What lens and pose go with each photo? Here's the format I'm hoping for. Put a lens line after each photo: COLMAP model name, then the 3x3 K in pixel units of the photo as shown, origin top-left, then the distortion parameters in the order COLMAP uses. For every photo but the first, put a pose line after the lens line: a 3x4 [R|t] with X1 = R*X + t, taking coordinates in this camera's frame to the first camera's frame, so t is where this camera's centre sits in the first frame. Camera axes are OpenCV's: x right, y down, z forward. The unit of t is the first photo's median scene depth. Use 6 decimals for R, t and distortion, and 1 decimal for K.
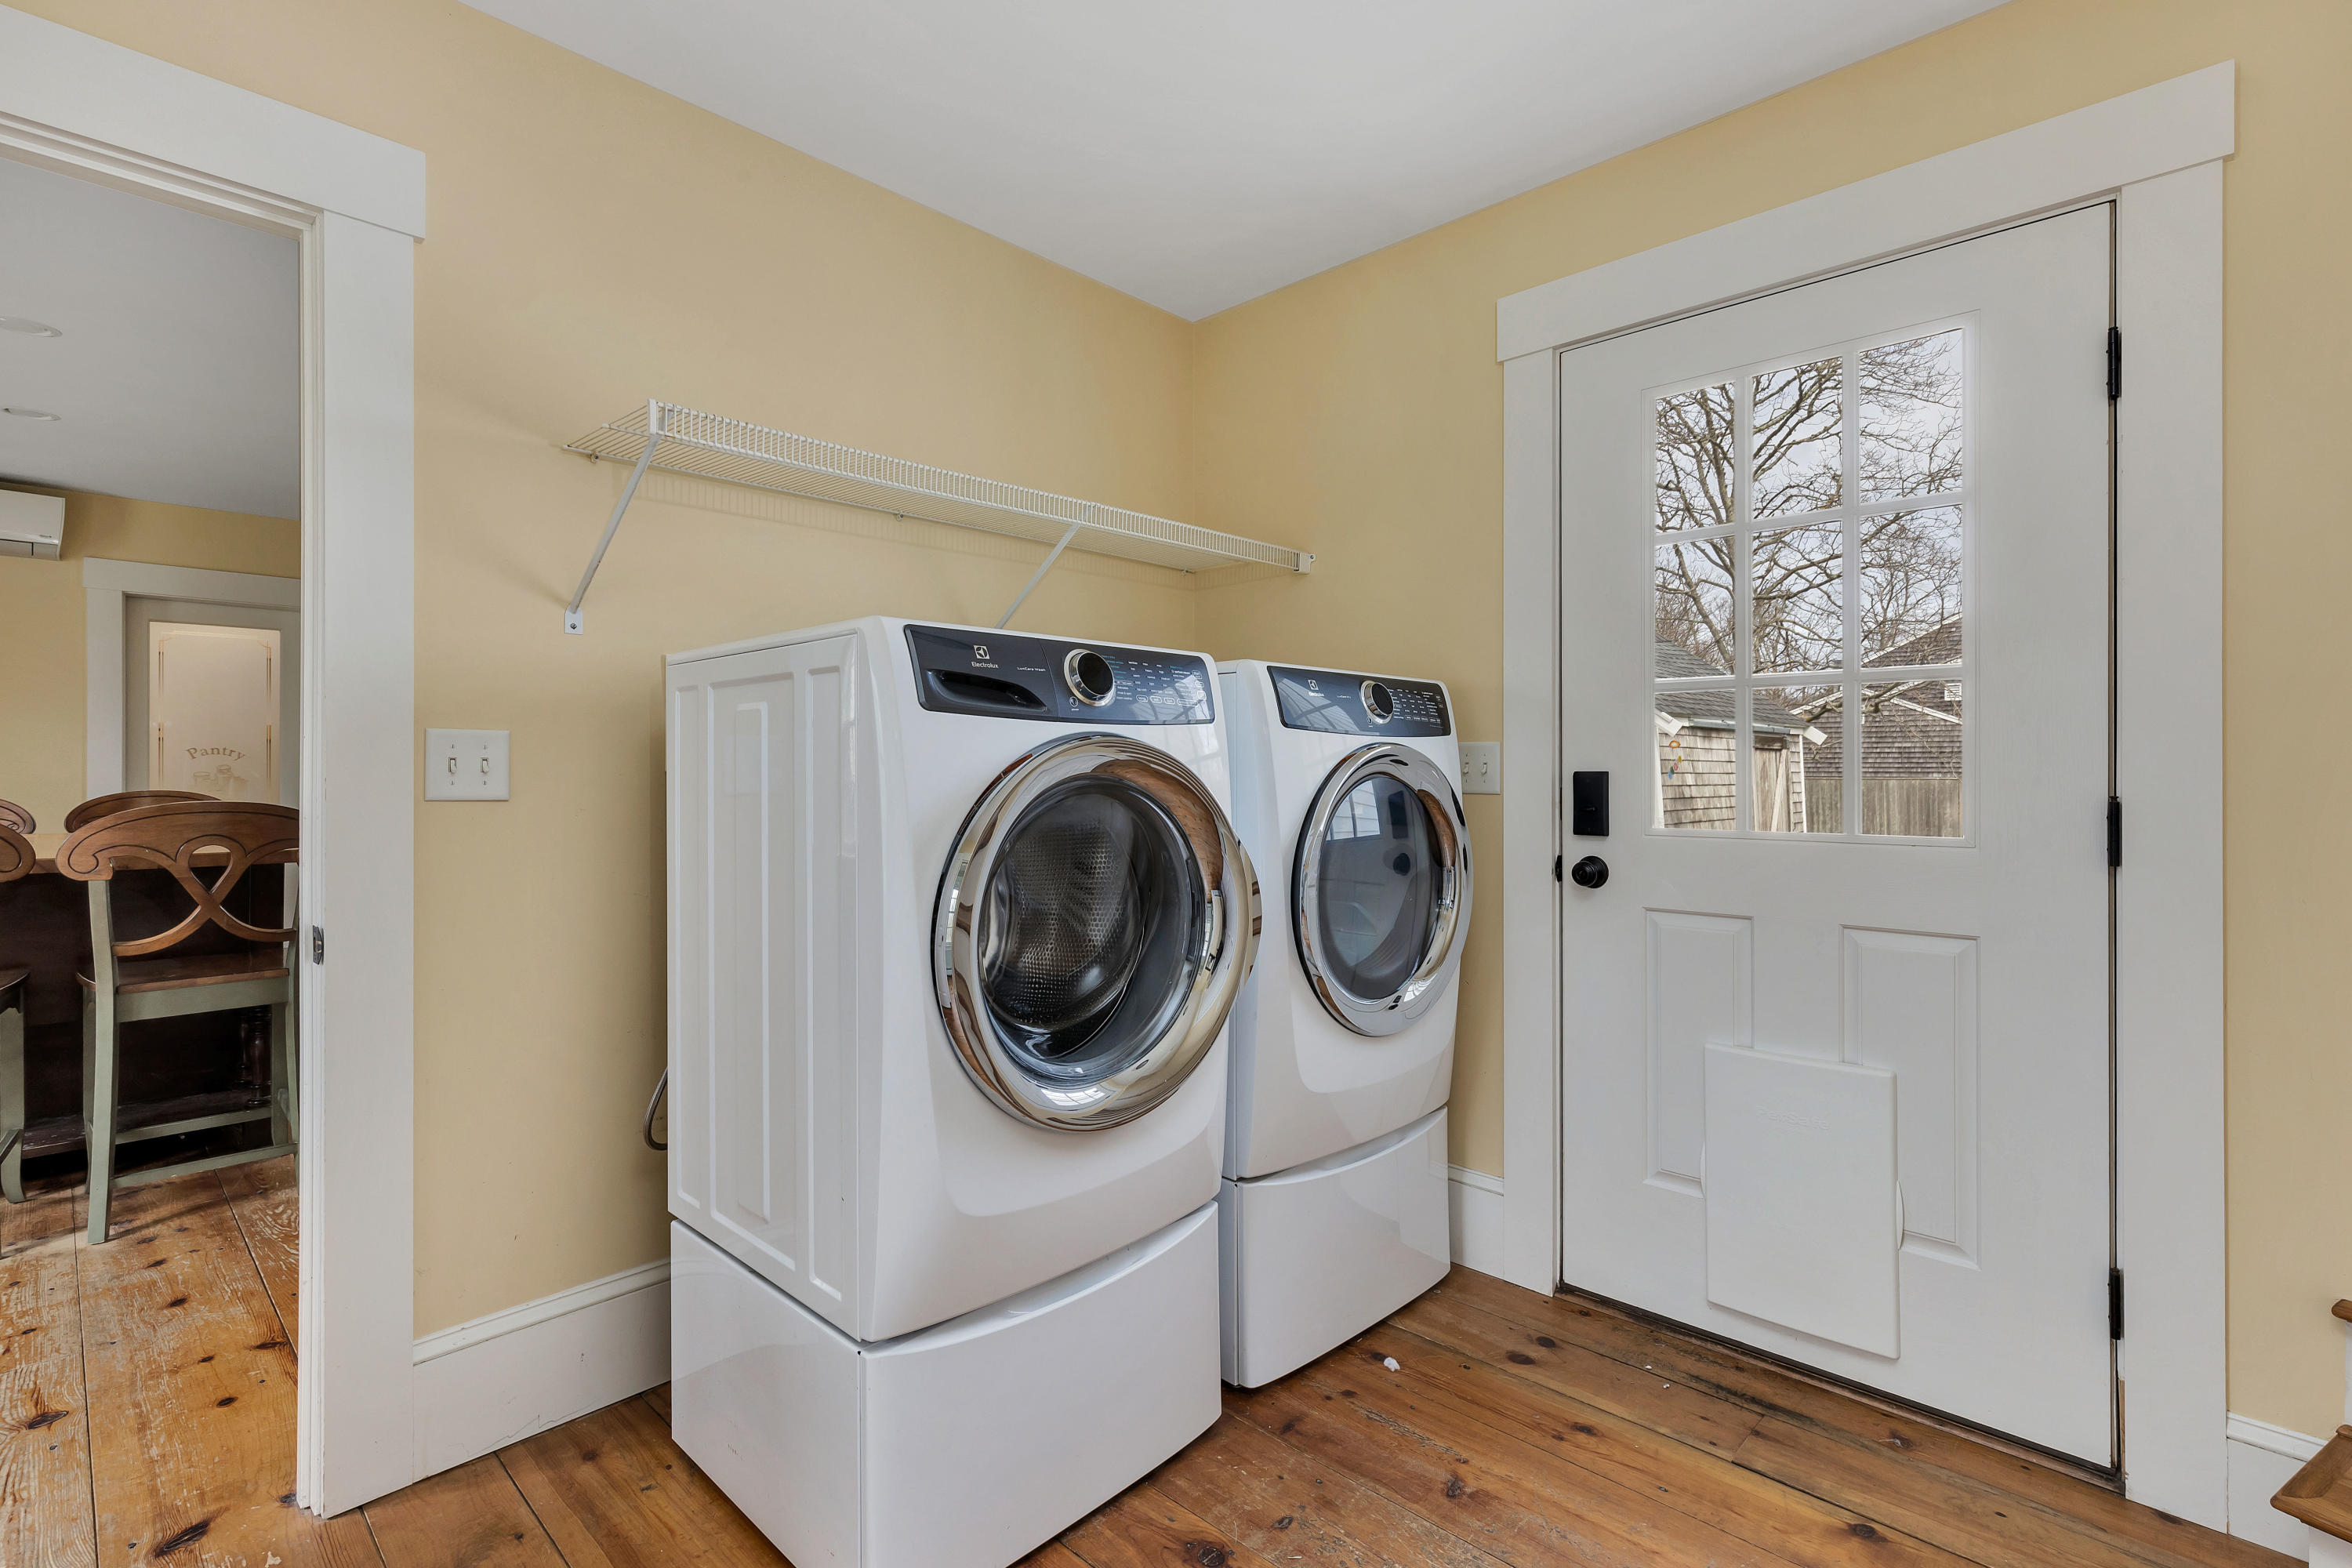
lens RADIAL K [[1070.9, 0, 1194.1], [0, 1070.9, 778.2], [0, 0, 1]] dist [0.000313, -0.000271]
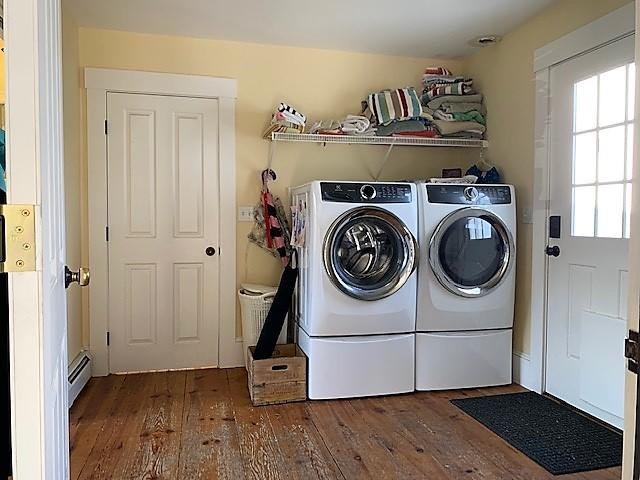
lens RADIAL K [[488.1, 0, 321.9], [0, 488.1, 238.7], [0, 0, 1]] dist [0.067510, -0.098142]
pose [[0.845418, 0.023109, -0.533604, 0.644033], [0.000590, 0.999023, 0.044199, -0.004542], [0.534104, -0.037681, 0.844578, -0.530324]]
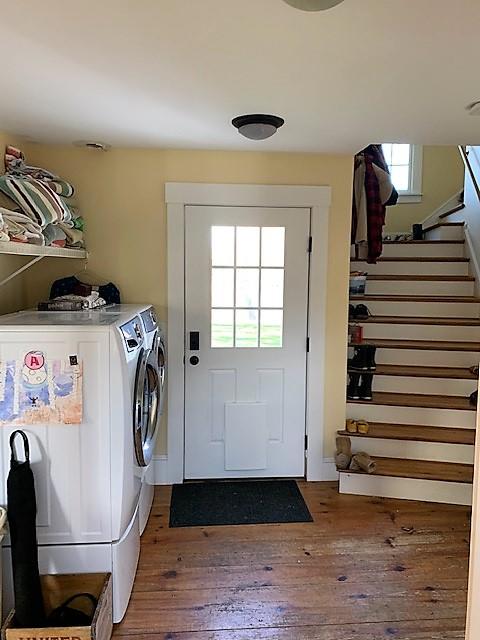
lens RADIAL K [[488.1, 0, 239.8], [0, 488.1, 312.2], [0, 0, 1]] dist [0.067510, -0.098142]
pose [[0.668922, -0.054994, 0.741296, -0.815931], [-0.011587, 0.996367, 0.084373, -0.238897], [-0.743243, -0.065028, 0.665854, -0.179208]]
